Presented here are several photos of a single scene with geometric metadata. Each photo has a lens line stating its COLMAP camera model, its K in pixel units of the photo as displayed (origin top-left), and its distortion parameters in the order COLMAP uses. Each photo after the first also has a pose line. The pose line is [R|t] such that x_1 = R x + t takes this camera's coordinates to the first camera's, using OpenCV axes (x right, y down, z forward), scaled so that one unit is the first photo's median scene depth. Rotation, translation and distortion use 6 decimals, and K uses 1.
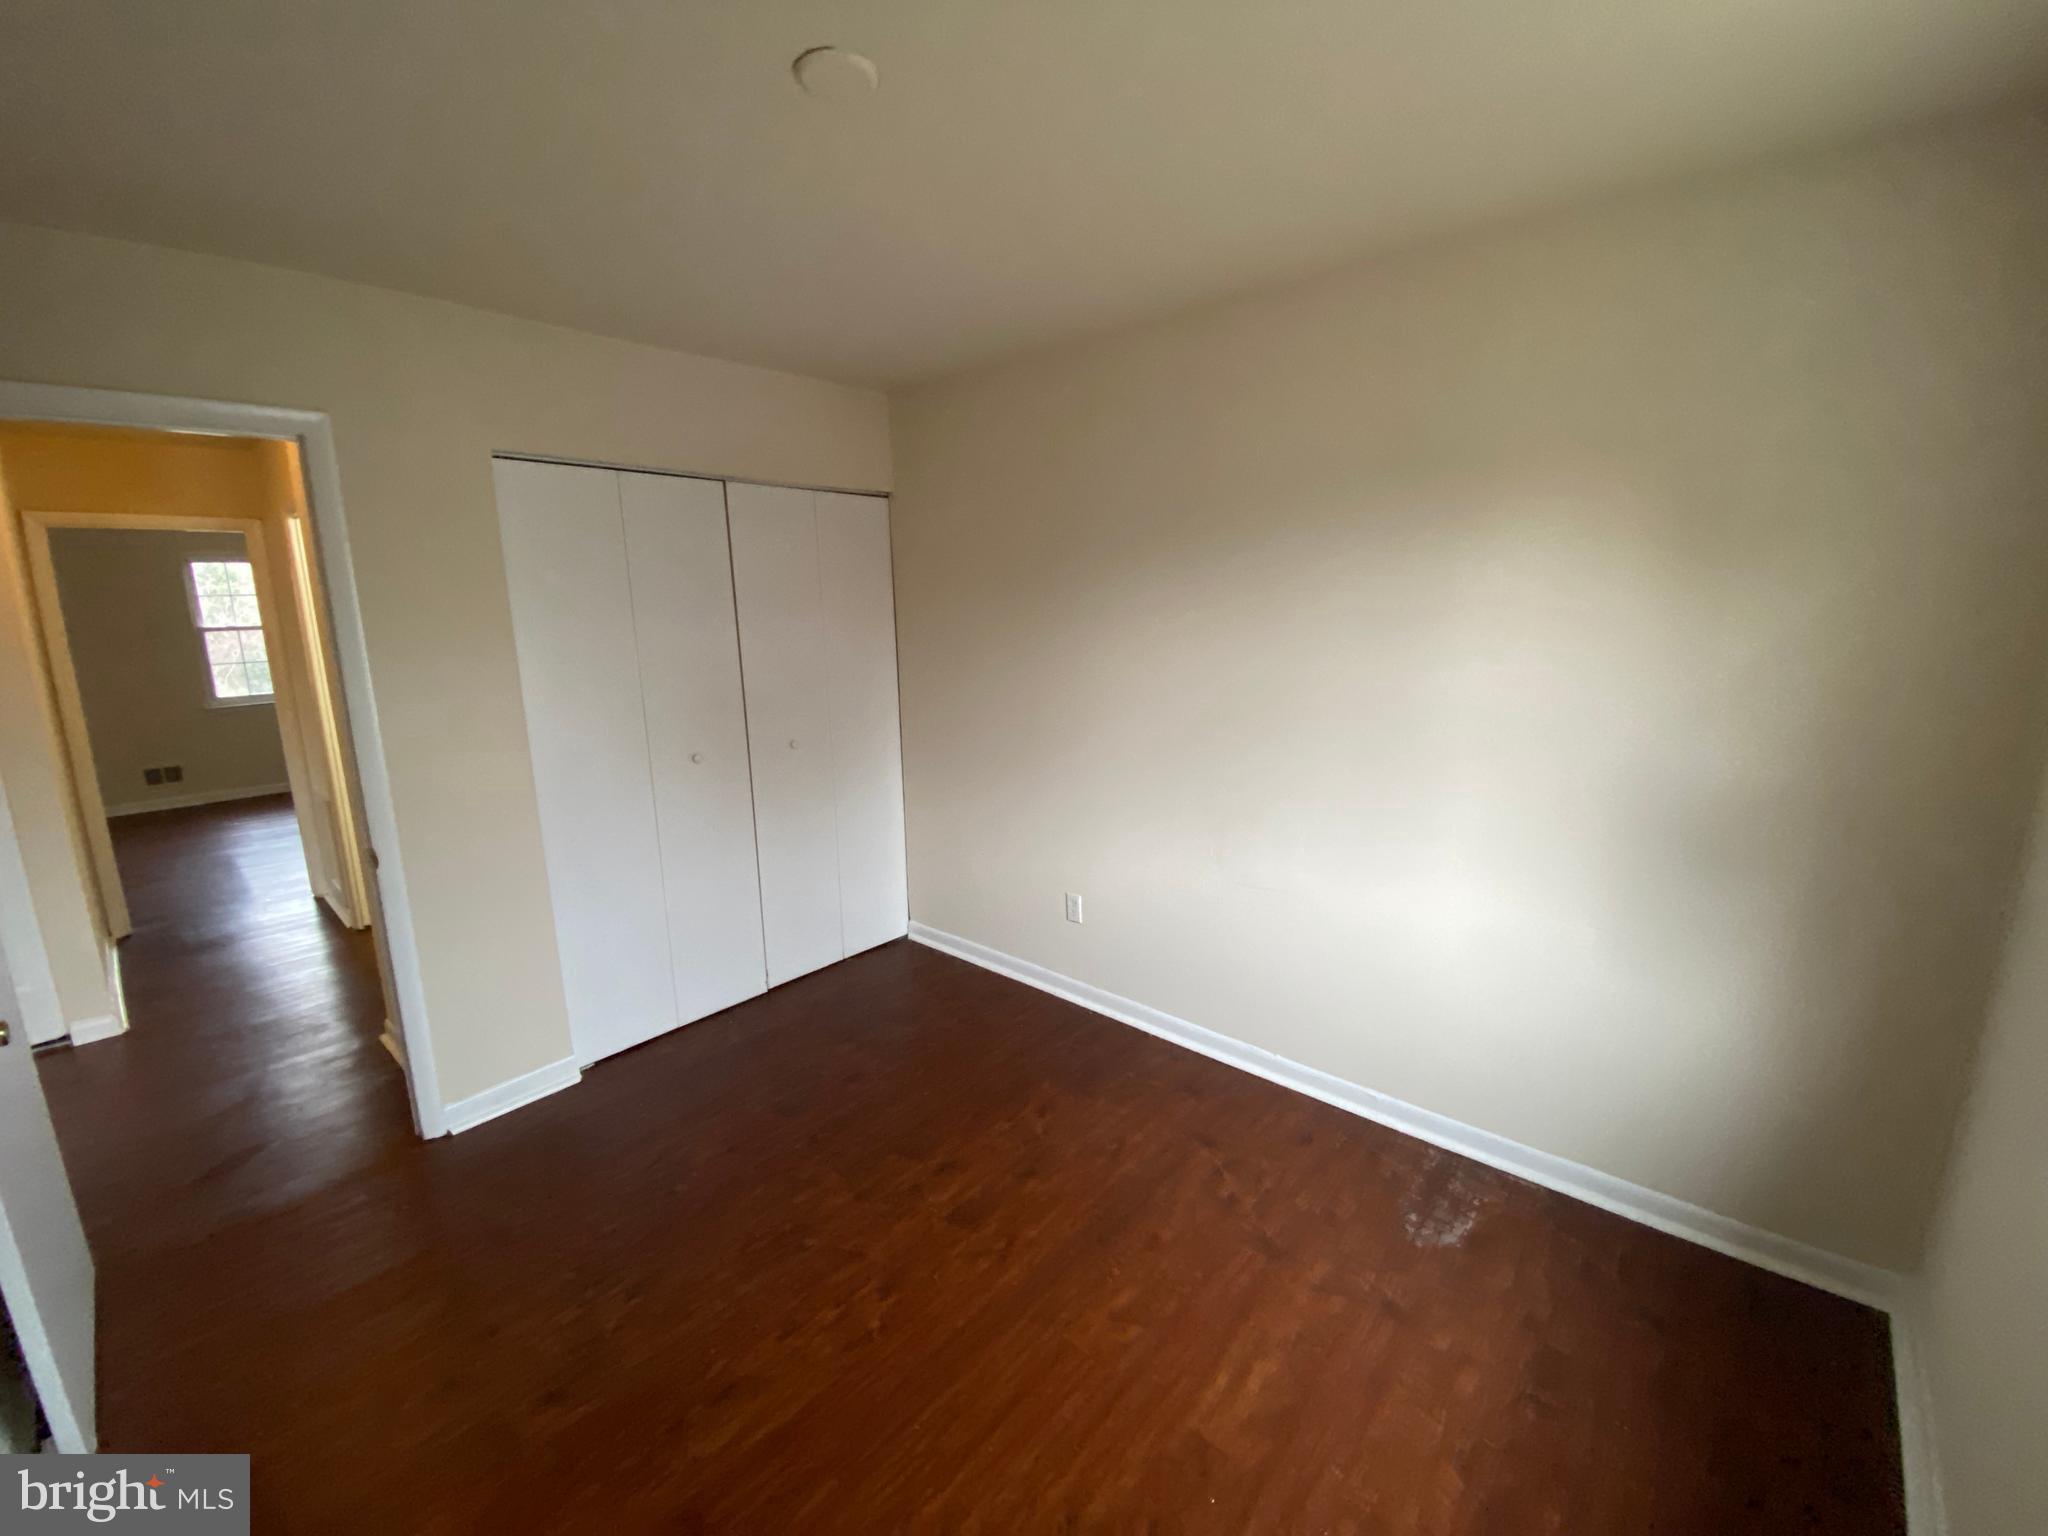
lens RADIAL K [[827.5, 0, 1024.8], [0, 827.5, 758.5], [0, 0, 1]] dist [0.003869, -0.008693]
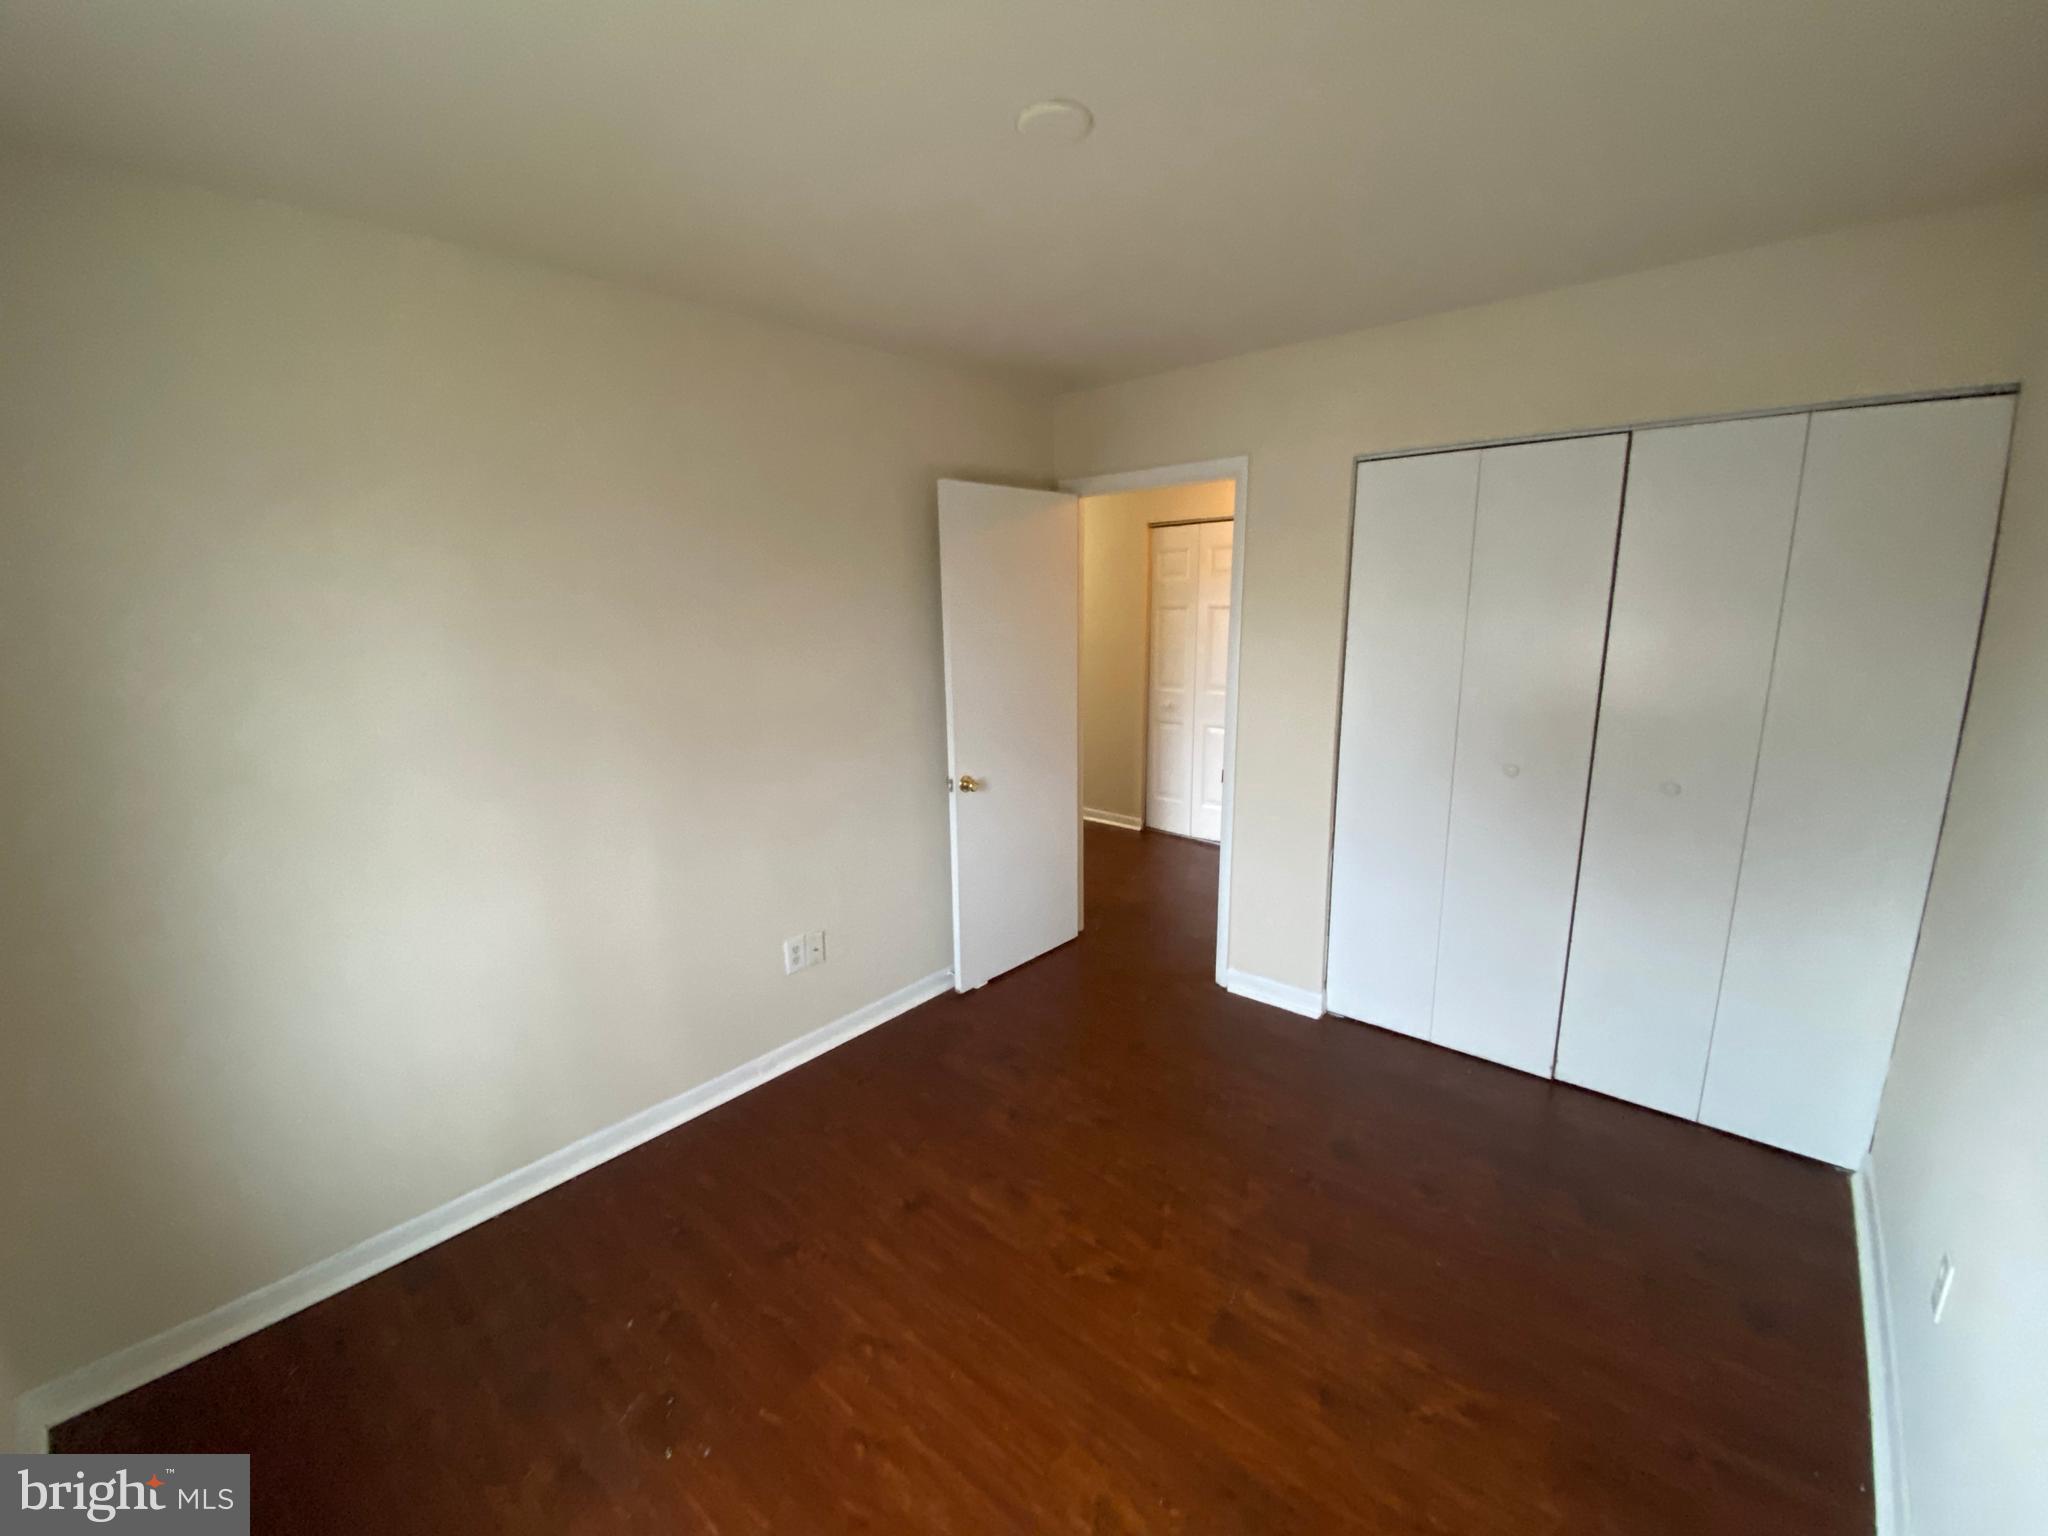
lens RADIAL K [[827.5, 0, 1037.1], [0, 827.5, 771.1], [0, 0, 1]] dist [0.003869, -0.008693]
pose [[0.022589, 0.228444, -0.973295, 0.665619], [-0.172008, 0.959914, 0.221312, -0.165562], [0.984836, 0.162416, 0.060978, 0.703385]]
